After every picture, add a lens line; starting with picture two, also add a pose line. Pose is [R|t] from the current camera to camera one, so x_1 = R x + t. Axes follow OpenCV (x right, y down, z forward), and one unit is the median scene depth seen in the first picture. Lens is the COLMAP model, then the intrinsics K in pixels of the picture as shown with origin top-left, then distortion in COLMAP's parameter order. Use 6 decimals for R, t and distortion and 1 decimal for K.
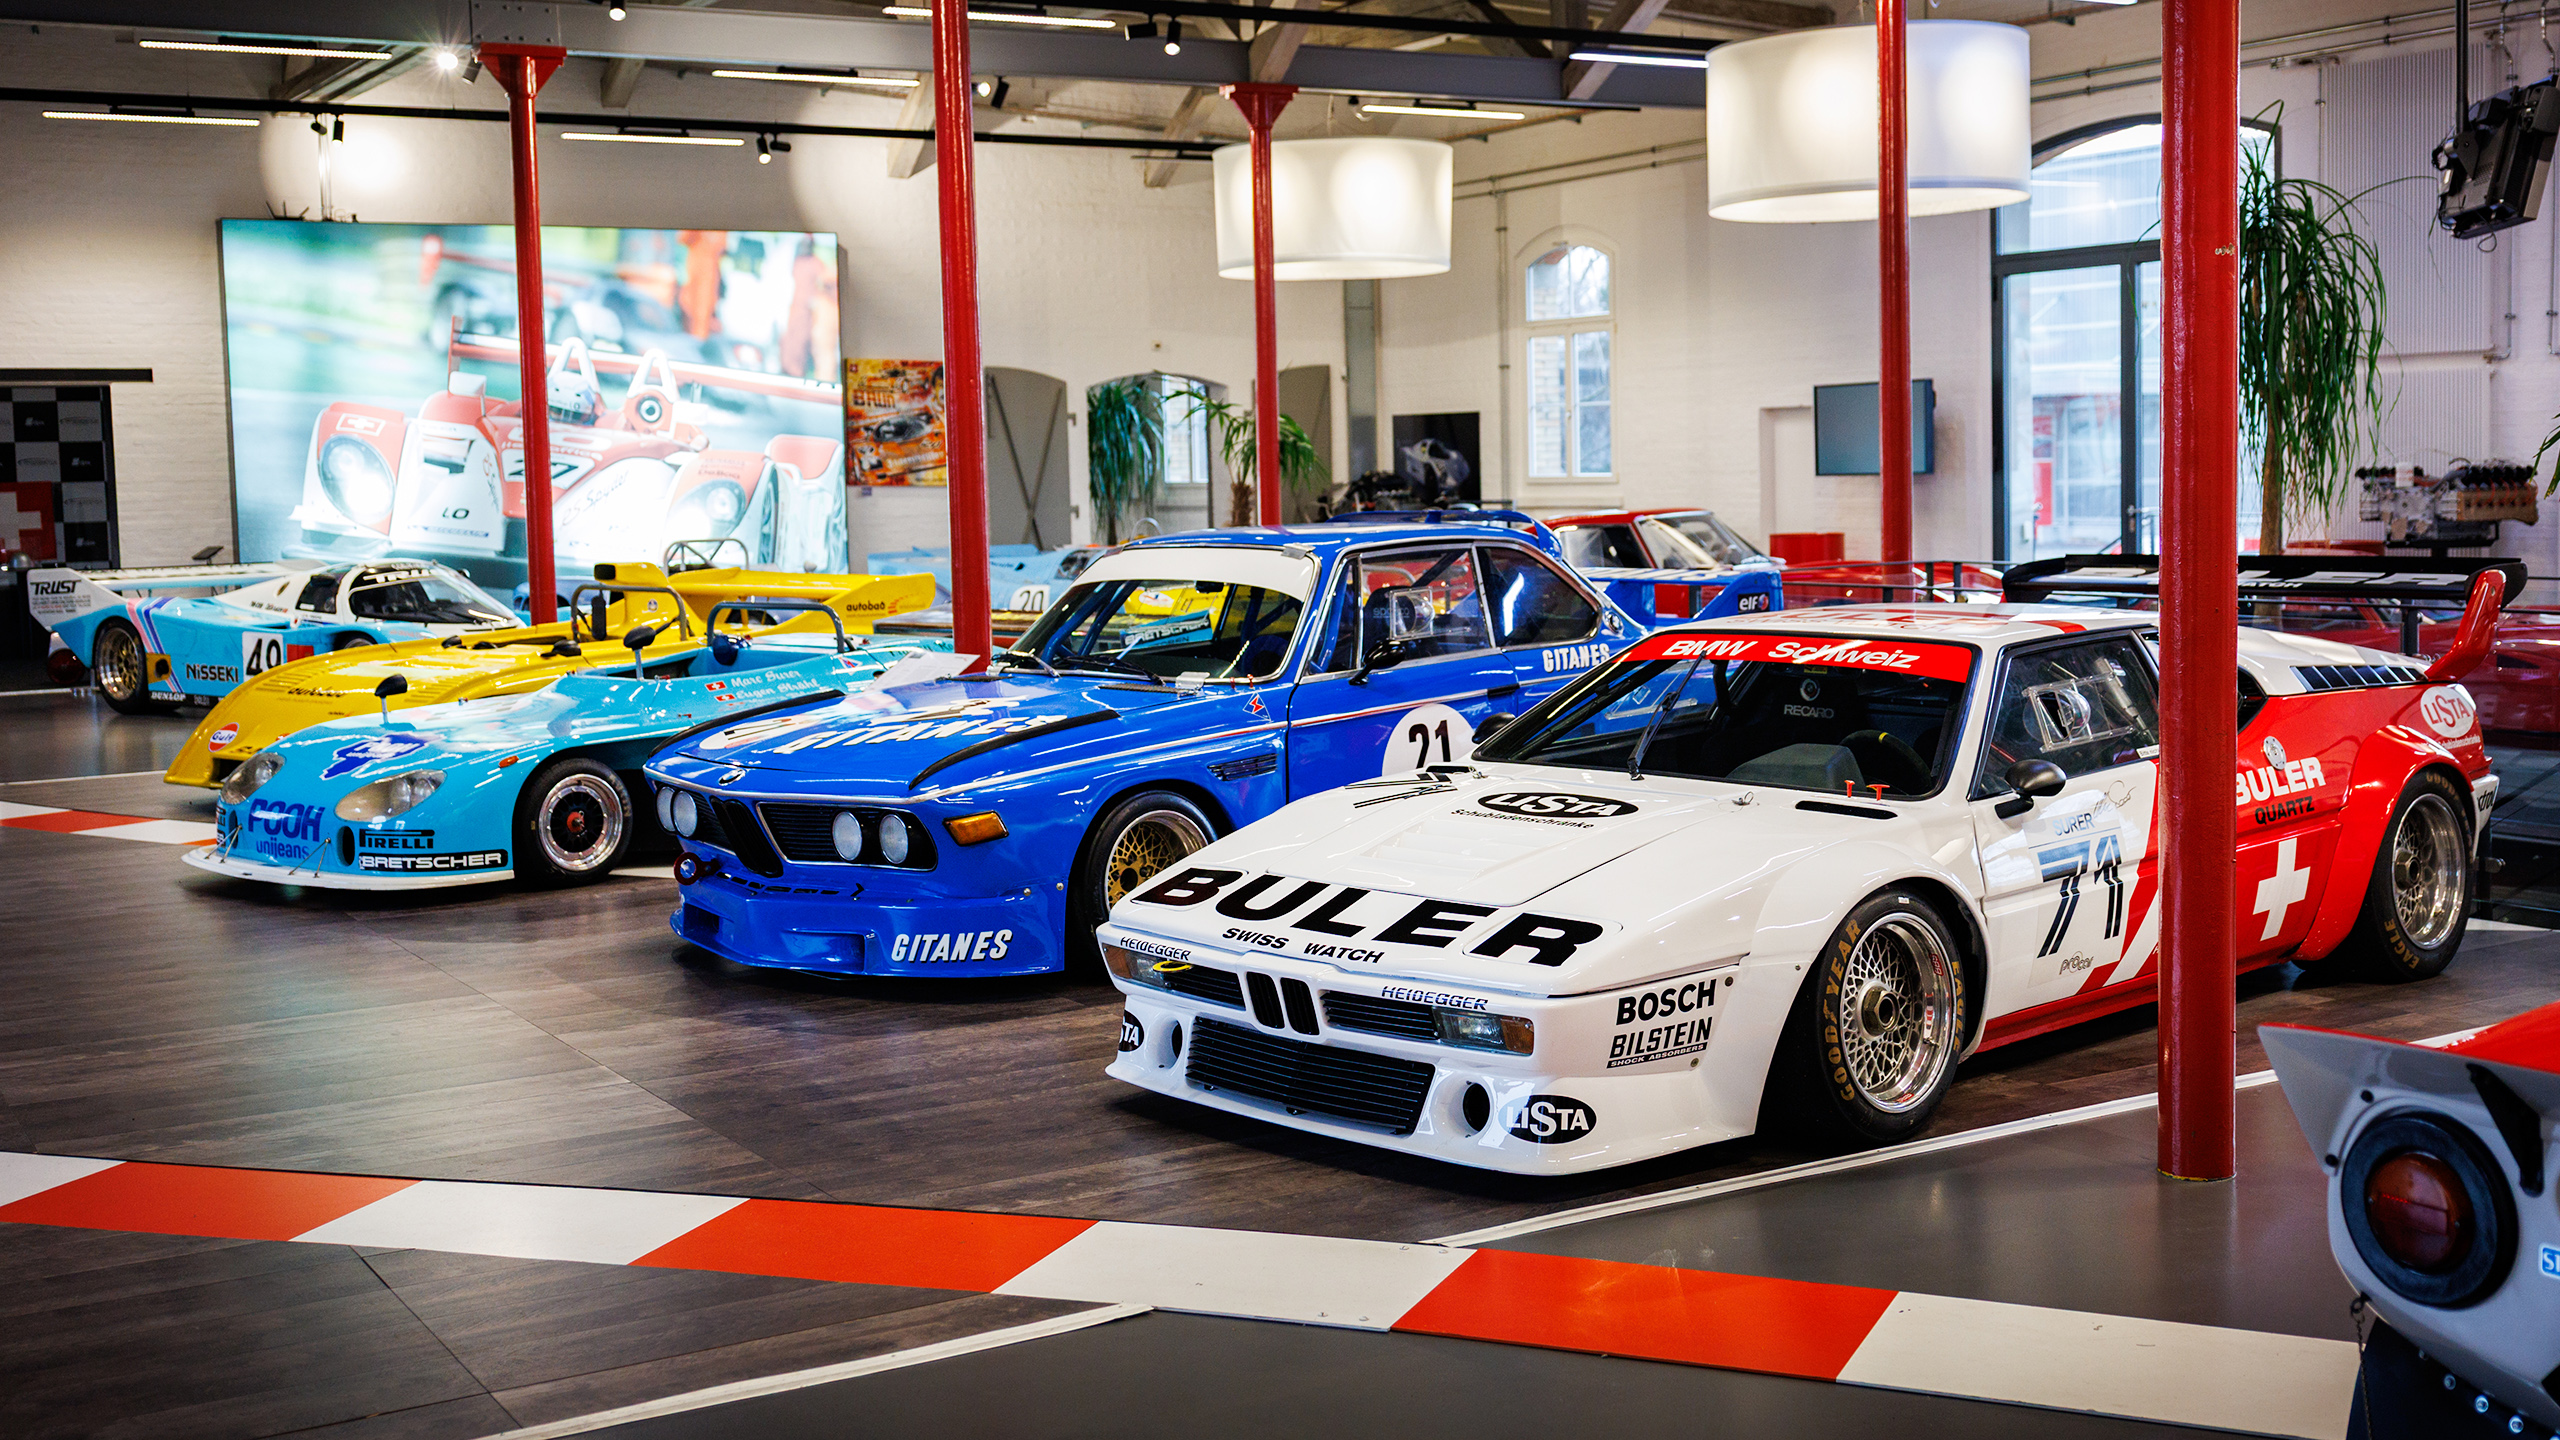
lens RADIAL K [[2719.7, 0, 1282.9], [0, 2719.7, 661.8], [0, 0, 1]] dist [0.010123, 0.001274]
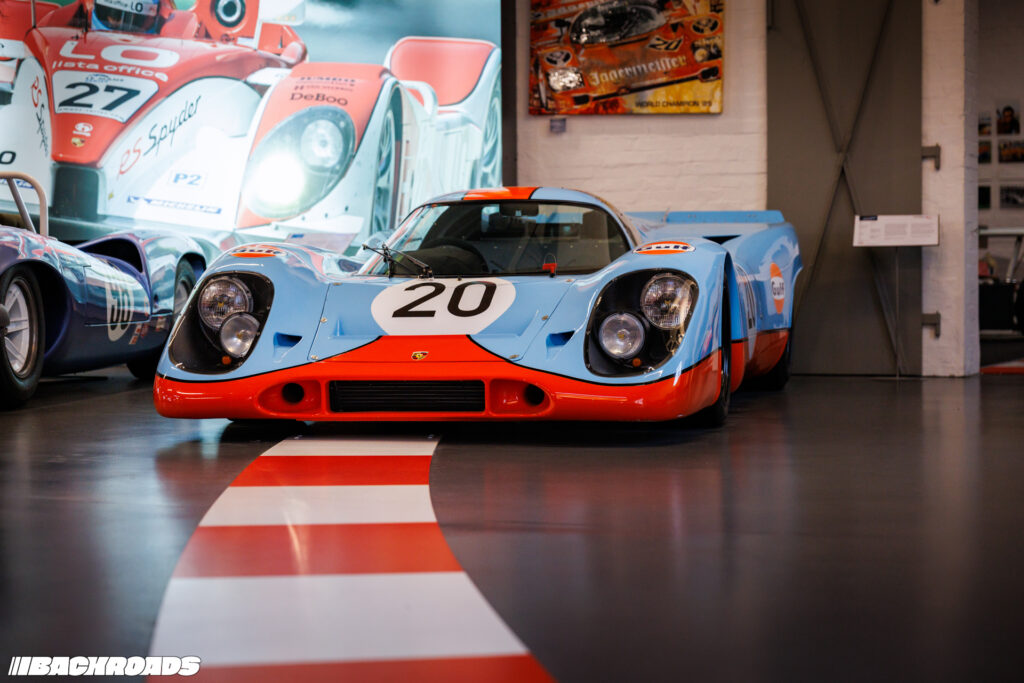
lens RADIAL K [[1992.6, 0, 512.0], [0, 1992.6, 341.5], [0, 0, 1]] dist [0.120663, -1.109160]
pose [[0.590898, 0.046076, -0.805430, 0.222474], [-0.067306, 0.997703, 0.007697, -0.016520], [0.803934, 0.049662, 0.592641, 0.758994]]
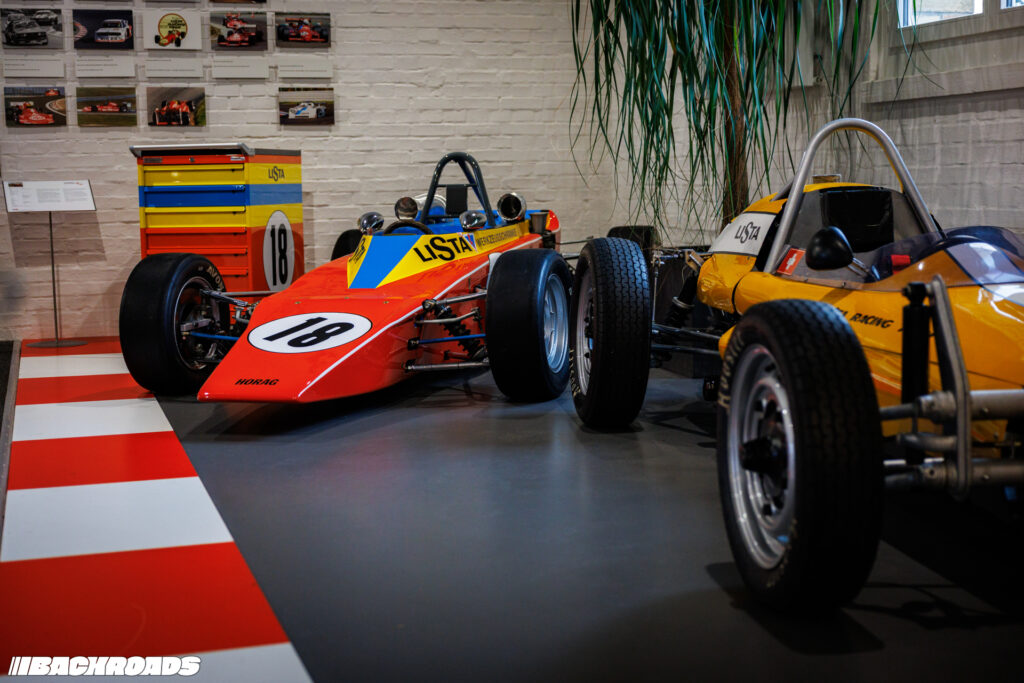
lens RADIAL K [[1489.9, 0, 512.0], [0, 1489.9, 341.5], [0, 0, 1]] dist [-0.029881, 0.036016]
pose [[0.975999, 0.030254, -0.215665, -0.065372], [-0.022286, 0.998980, 0.039283, -0.044998], [0.216634, -0.033534, 0.975677, 1.079271]]
